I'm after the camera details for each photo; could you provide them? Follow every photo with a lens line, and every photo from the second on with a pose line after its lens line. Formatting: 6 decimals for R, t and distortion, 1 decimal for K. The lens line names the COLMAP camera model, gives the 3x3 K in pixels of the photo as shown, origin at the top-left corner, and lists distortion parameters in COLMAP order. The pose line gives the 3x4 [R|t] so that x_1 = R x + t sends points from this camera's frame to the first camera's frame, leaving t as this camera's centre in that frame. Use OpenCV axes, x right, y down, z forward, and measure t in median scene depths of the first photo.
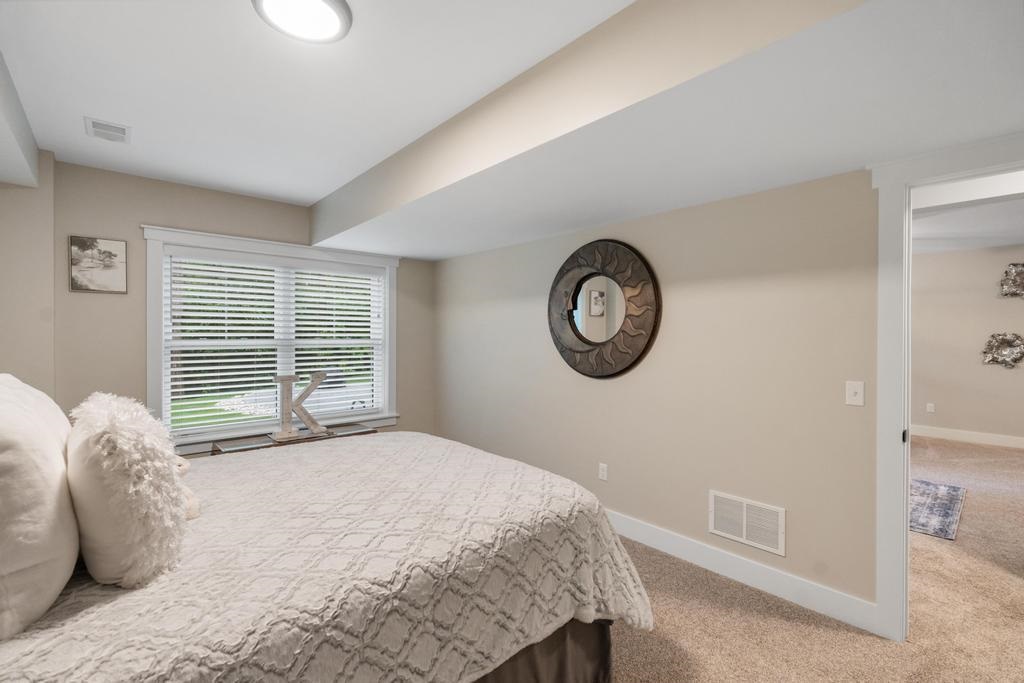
lens RADIAL K [[450.5, 0, 509.3], [0, 450.5, 338.4], [0, 0, 1]] dist [0.001581, 0.000101]
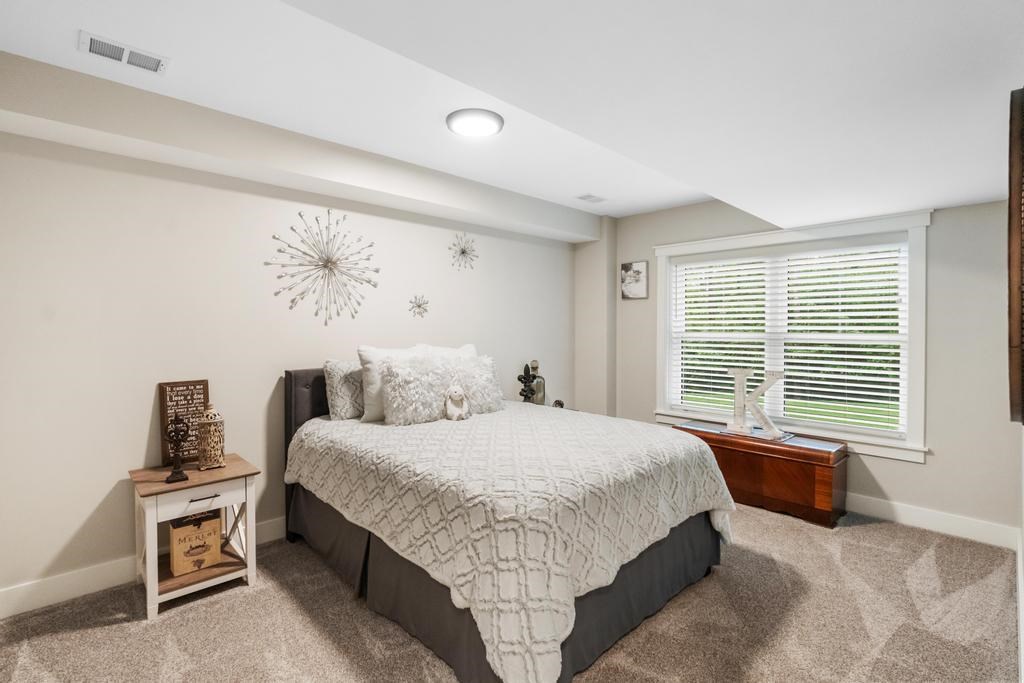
lens RADIAL K [[485.9, 0, 509.3], [0, 485.9, 338.0], [0, 0, 1]] dist [0.000717, 0.000007]
pose [[0.032427, 0.018877, -0.999296, 0.527260], [-0.008197, 0.999793, 0.018620, -0.001614], [0.999440, 0.007587, 0.032575, 0.436308]]
